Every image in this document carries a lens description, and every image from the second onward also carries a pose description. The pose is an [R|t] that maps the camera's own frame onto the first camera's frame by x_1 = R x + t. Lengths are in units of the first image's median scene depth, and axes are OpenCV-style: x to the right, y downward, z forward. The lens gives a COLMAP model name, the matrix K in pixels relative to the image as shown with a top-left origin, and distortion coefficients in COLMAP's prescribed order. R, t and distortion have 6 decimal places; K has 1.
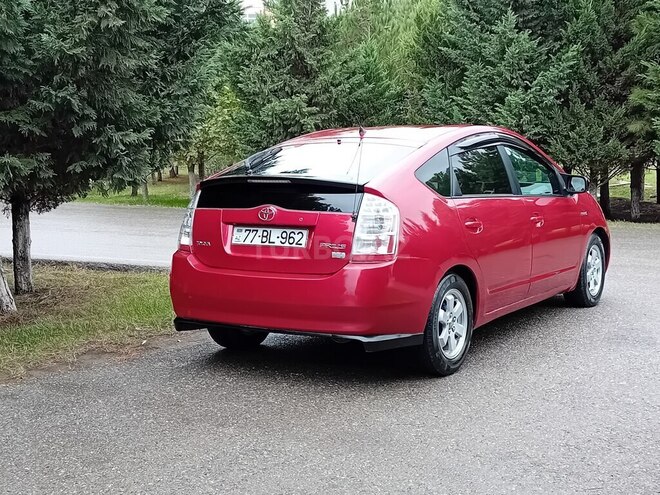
lens RADIAL K [[983.3, 0, 334.6], [0, 983.3, 249.9], [0, 0, 1]] dist [0.157642, -0.464625]
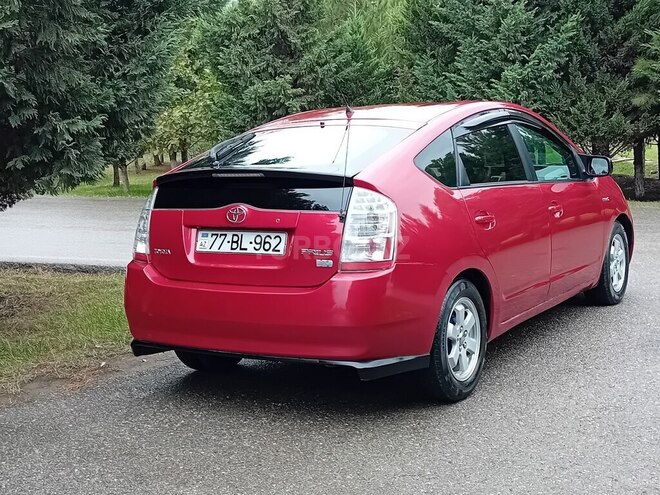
lens RADIAL K [[983.3, 0, 334.6], [0, 983.3, 249.9], [0, 0, 1]] dist [0.157642, -0.464625]
pose [[0.999587, -0.027824, 0.007132, 0.005041], [0.027696, 0.999464, 0.017459, -0.014572], [-0.007614, -0.017255, 0.999822, 0.131108]]
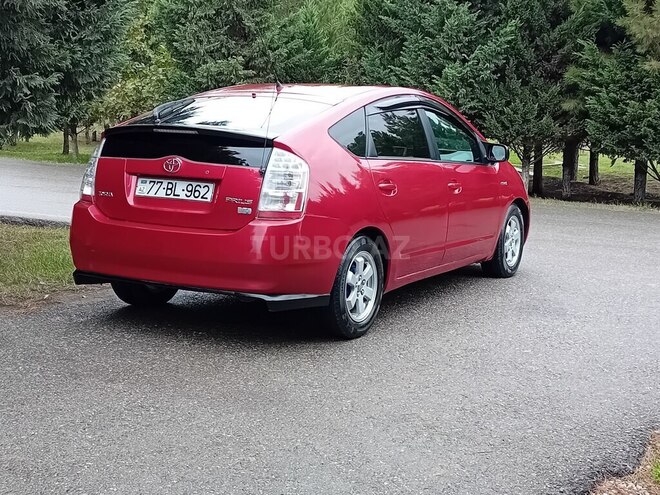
lens RADIAL K [[983.3, 0, 334.6], [0, 983.3, 249.9], [0, 0, 1]] dist [0.157642, -0.464625]
pose [[0.997501, 0.037049, 0.060160, 0.025949], [-0.038731, 0.998884, 0.027034, 0.010385], [-0.059092, -0.029296, 0.997823, 0.019908]]
